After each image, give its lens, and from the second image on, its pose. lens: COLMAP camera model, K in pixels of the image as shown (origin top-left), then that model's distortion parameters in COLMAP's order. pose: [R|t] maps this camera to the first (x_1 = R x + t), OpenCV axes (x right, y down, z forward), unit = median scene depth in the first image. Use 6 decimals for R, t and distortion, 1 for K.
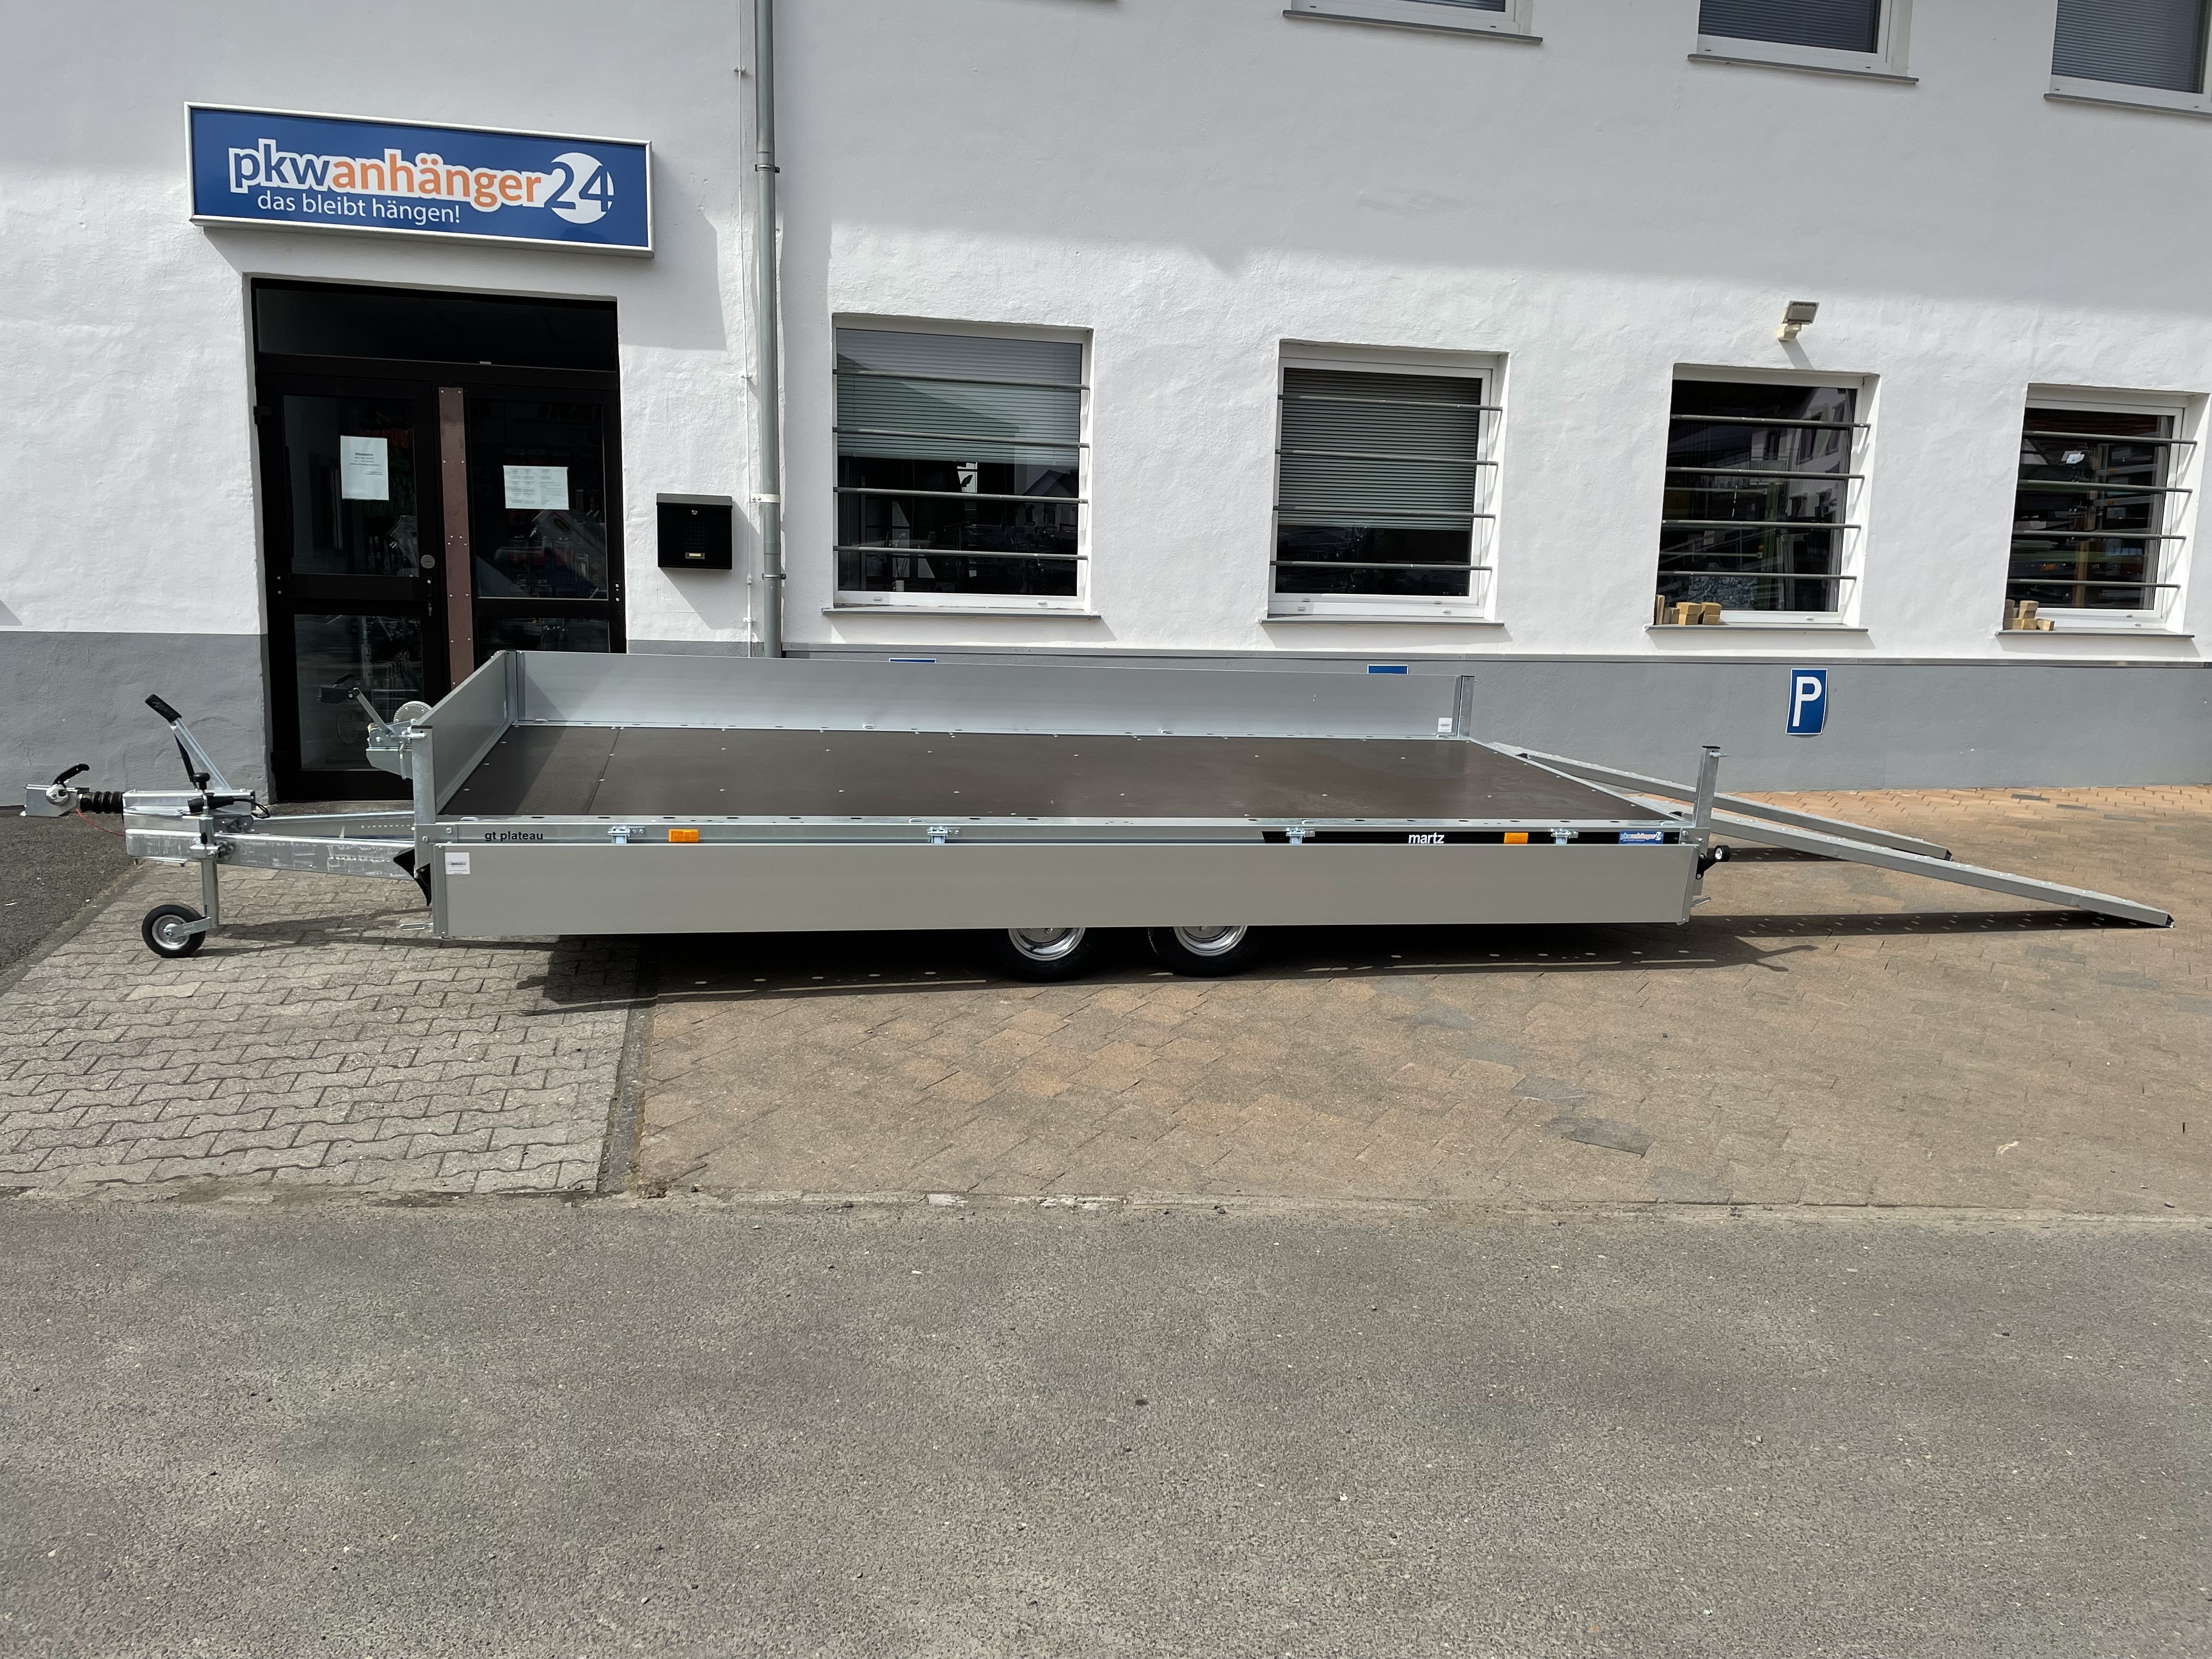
lens RADIAL K [[1660.0, 0, 1119.8], [0, 1660.0, 816.9], [0, 0, 1]] dist [0.087411, -0.110621]
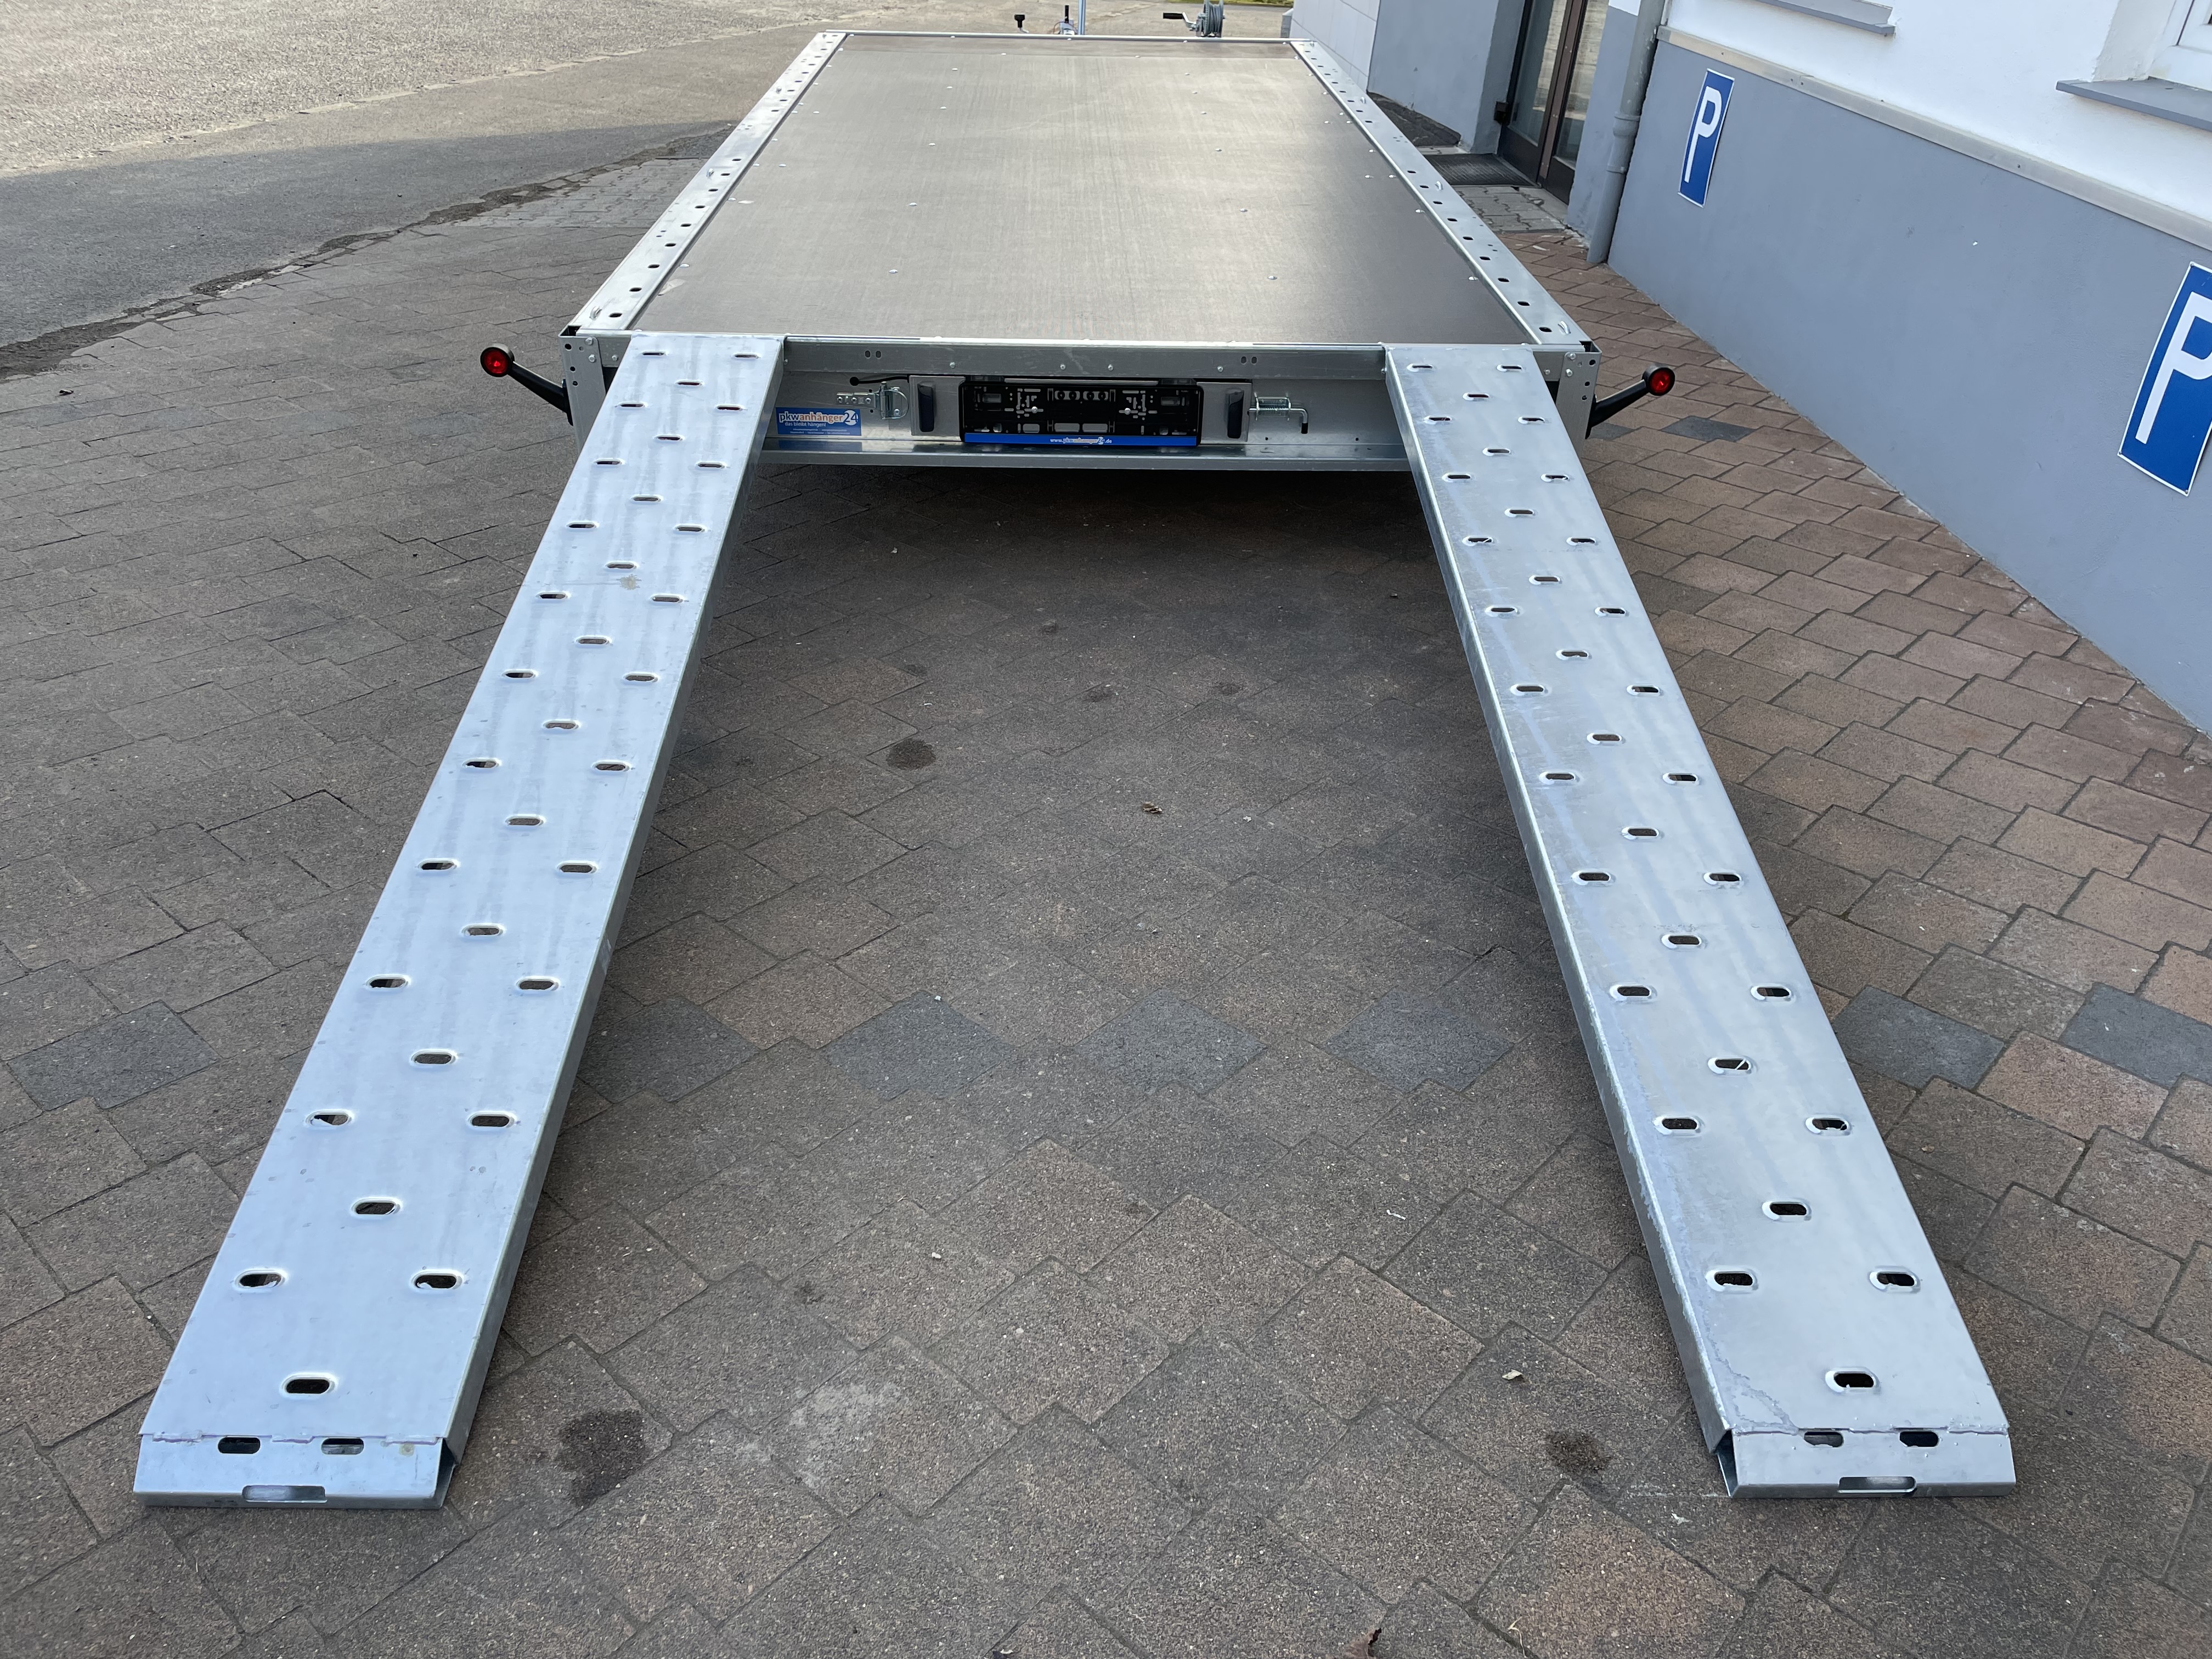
lens RADIAL K [[1660.0, 0, 1118.1], [0, 1660.0, 826.0], [0, 0, 1]] dist [0.087411, -0.110621]
pose [[-0.194269, 0.472209, -0.859813, 0.662786], [-0.224915, 0.831719, 0.507598, -0.146432], [0.954815, 0.291996, -0.055371, 1.012380]]
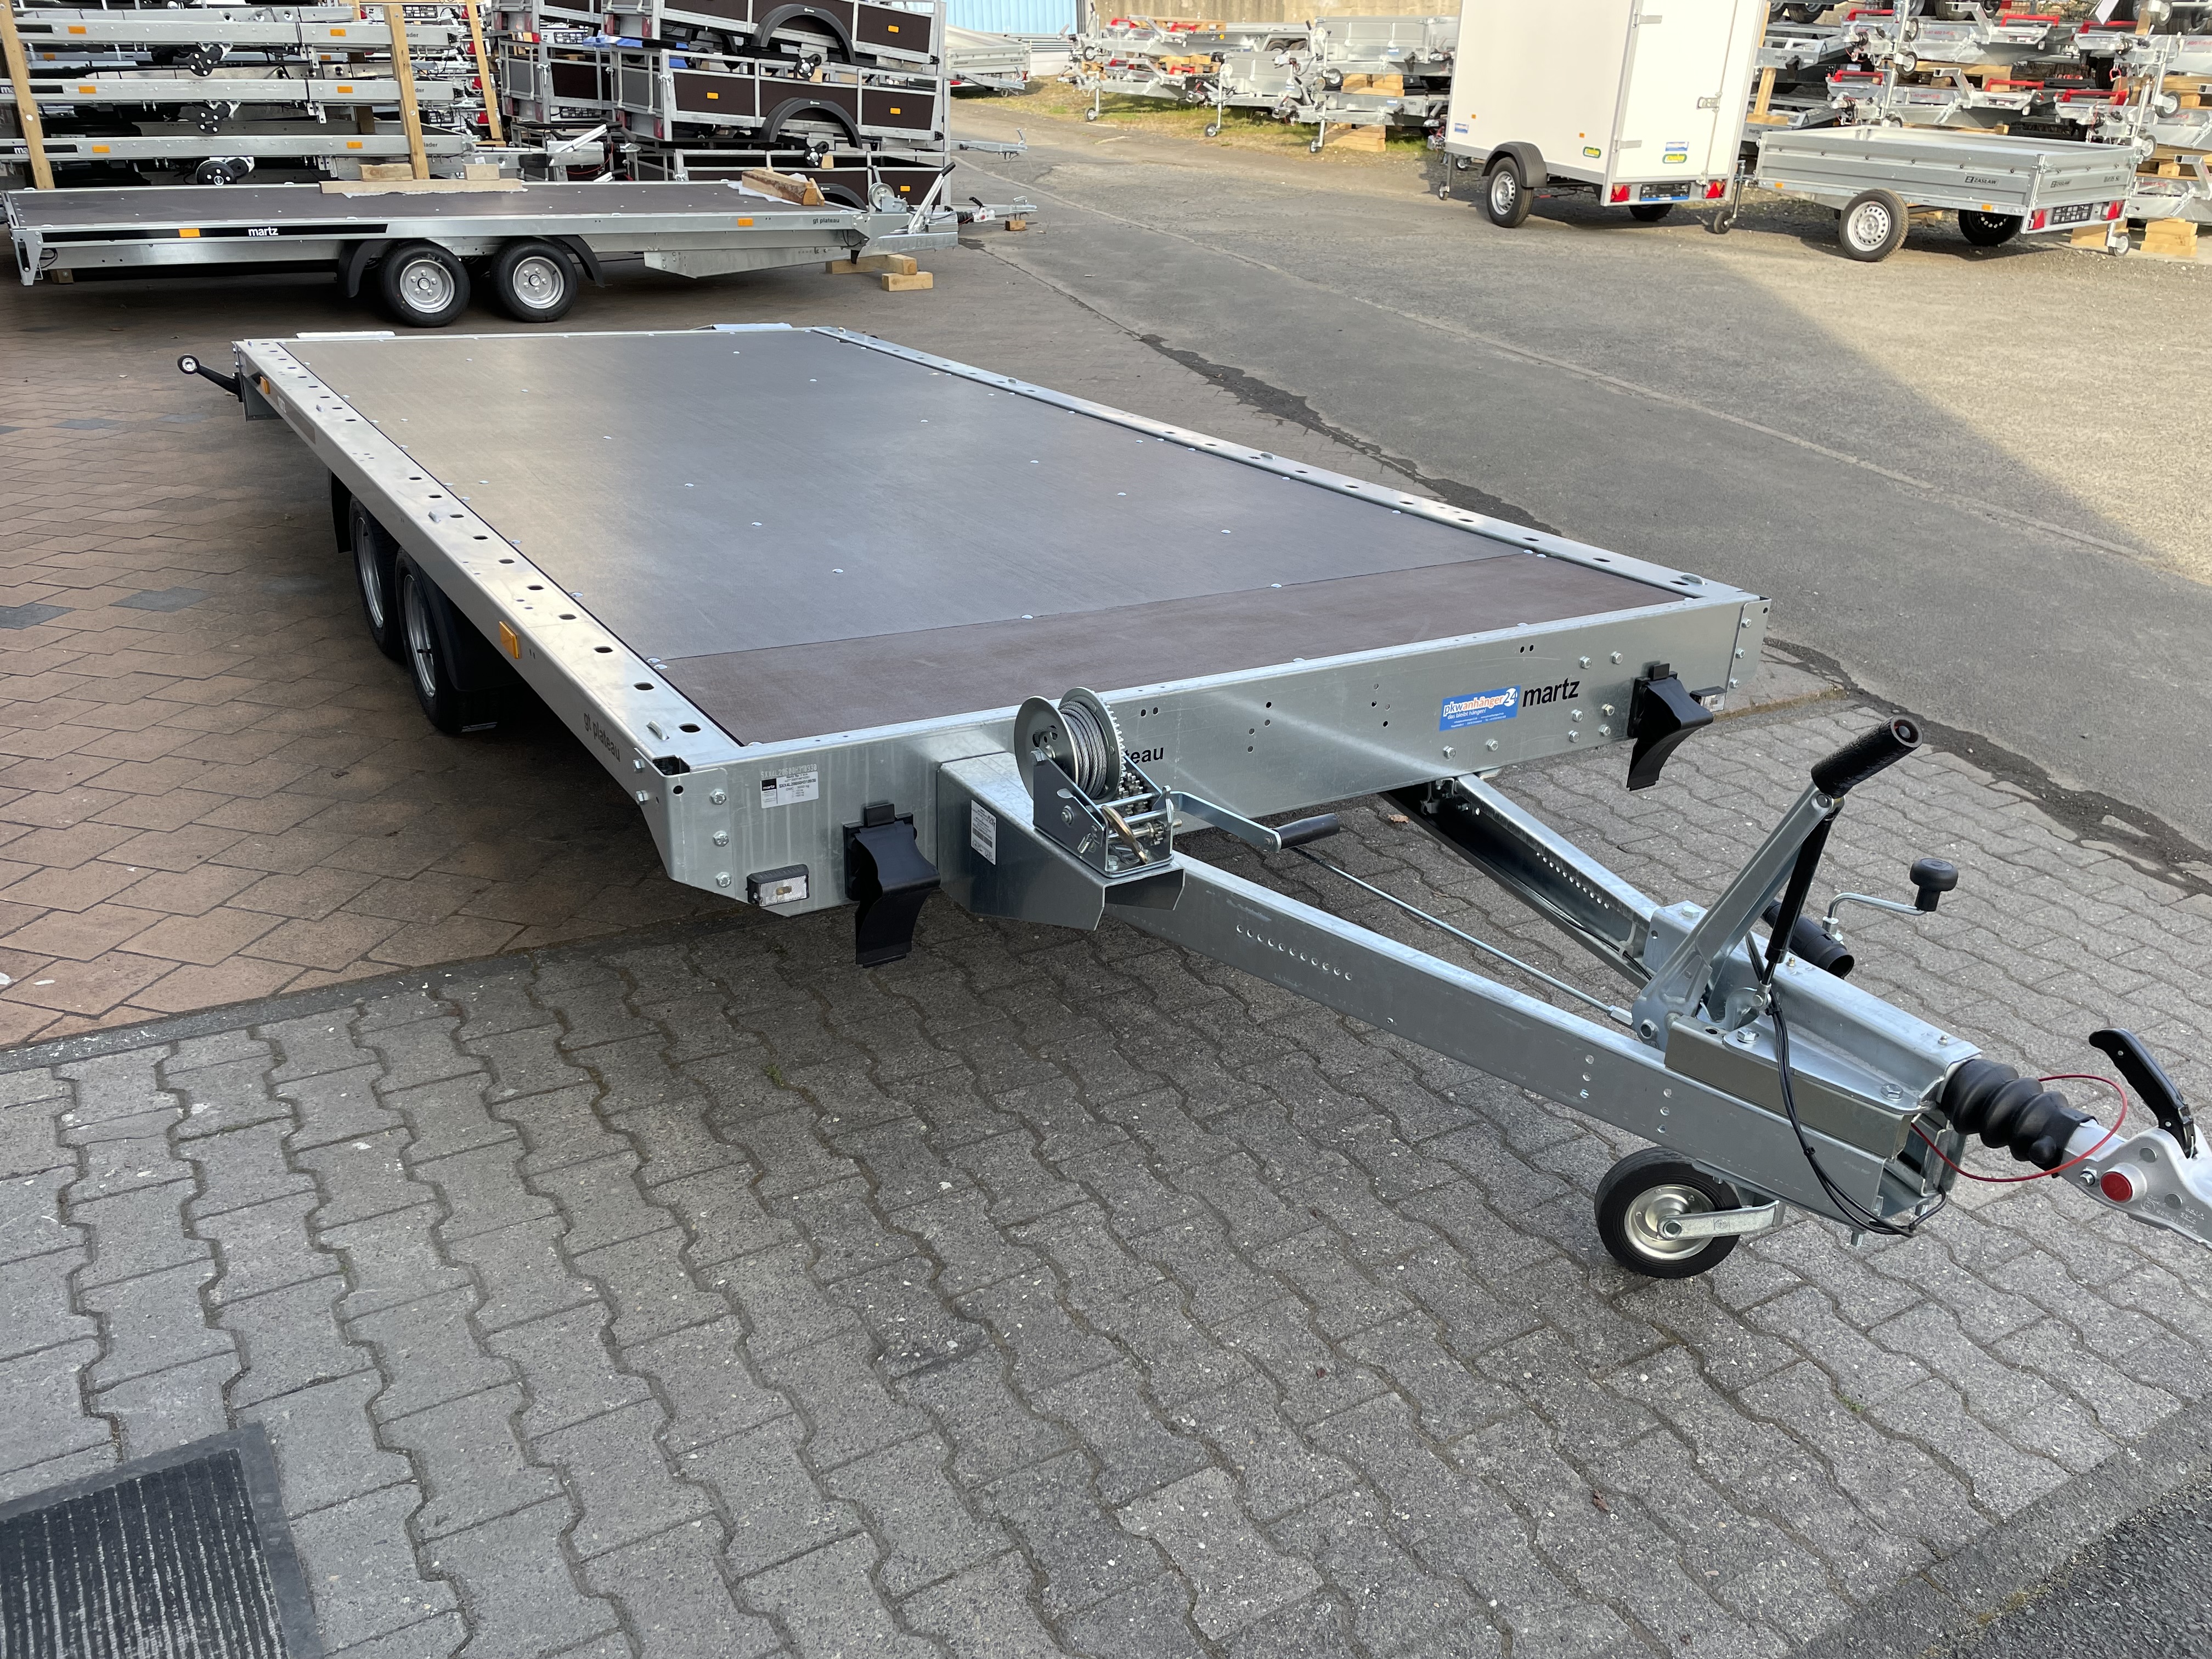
lens RADIAL K [[1660.0, 0, 1130.1], [0, 1660.0, 826.6], [0, 0, 1]] dist [0.087411, -0.110621]
pose [[-0.321072, -0.426850, 0.845406, -0.614089], [0.129709, 0.864437, 0.485720, -0.174017], [-0.938130, 0.265608, -0.222180, 0.930769]]
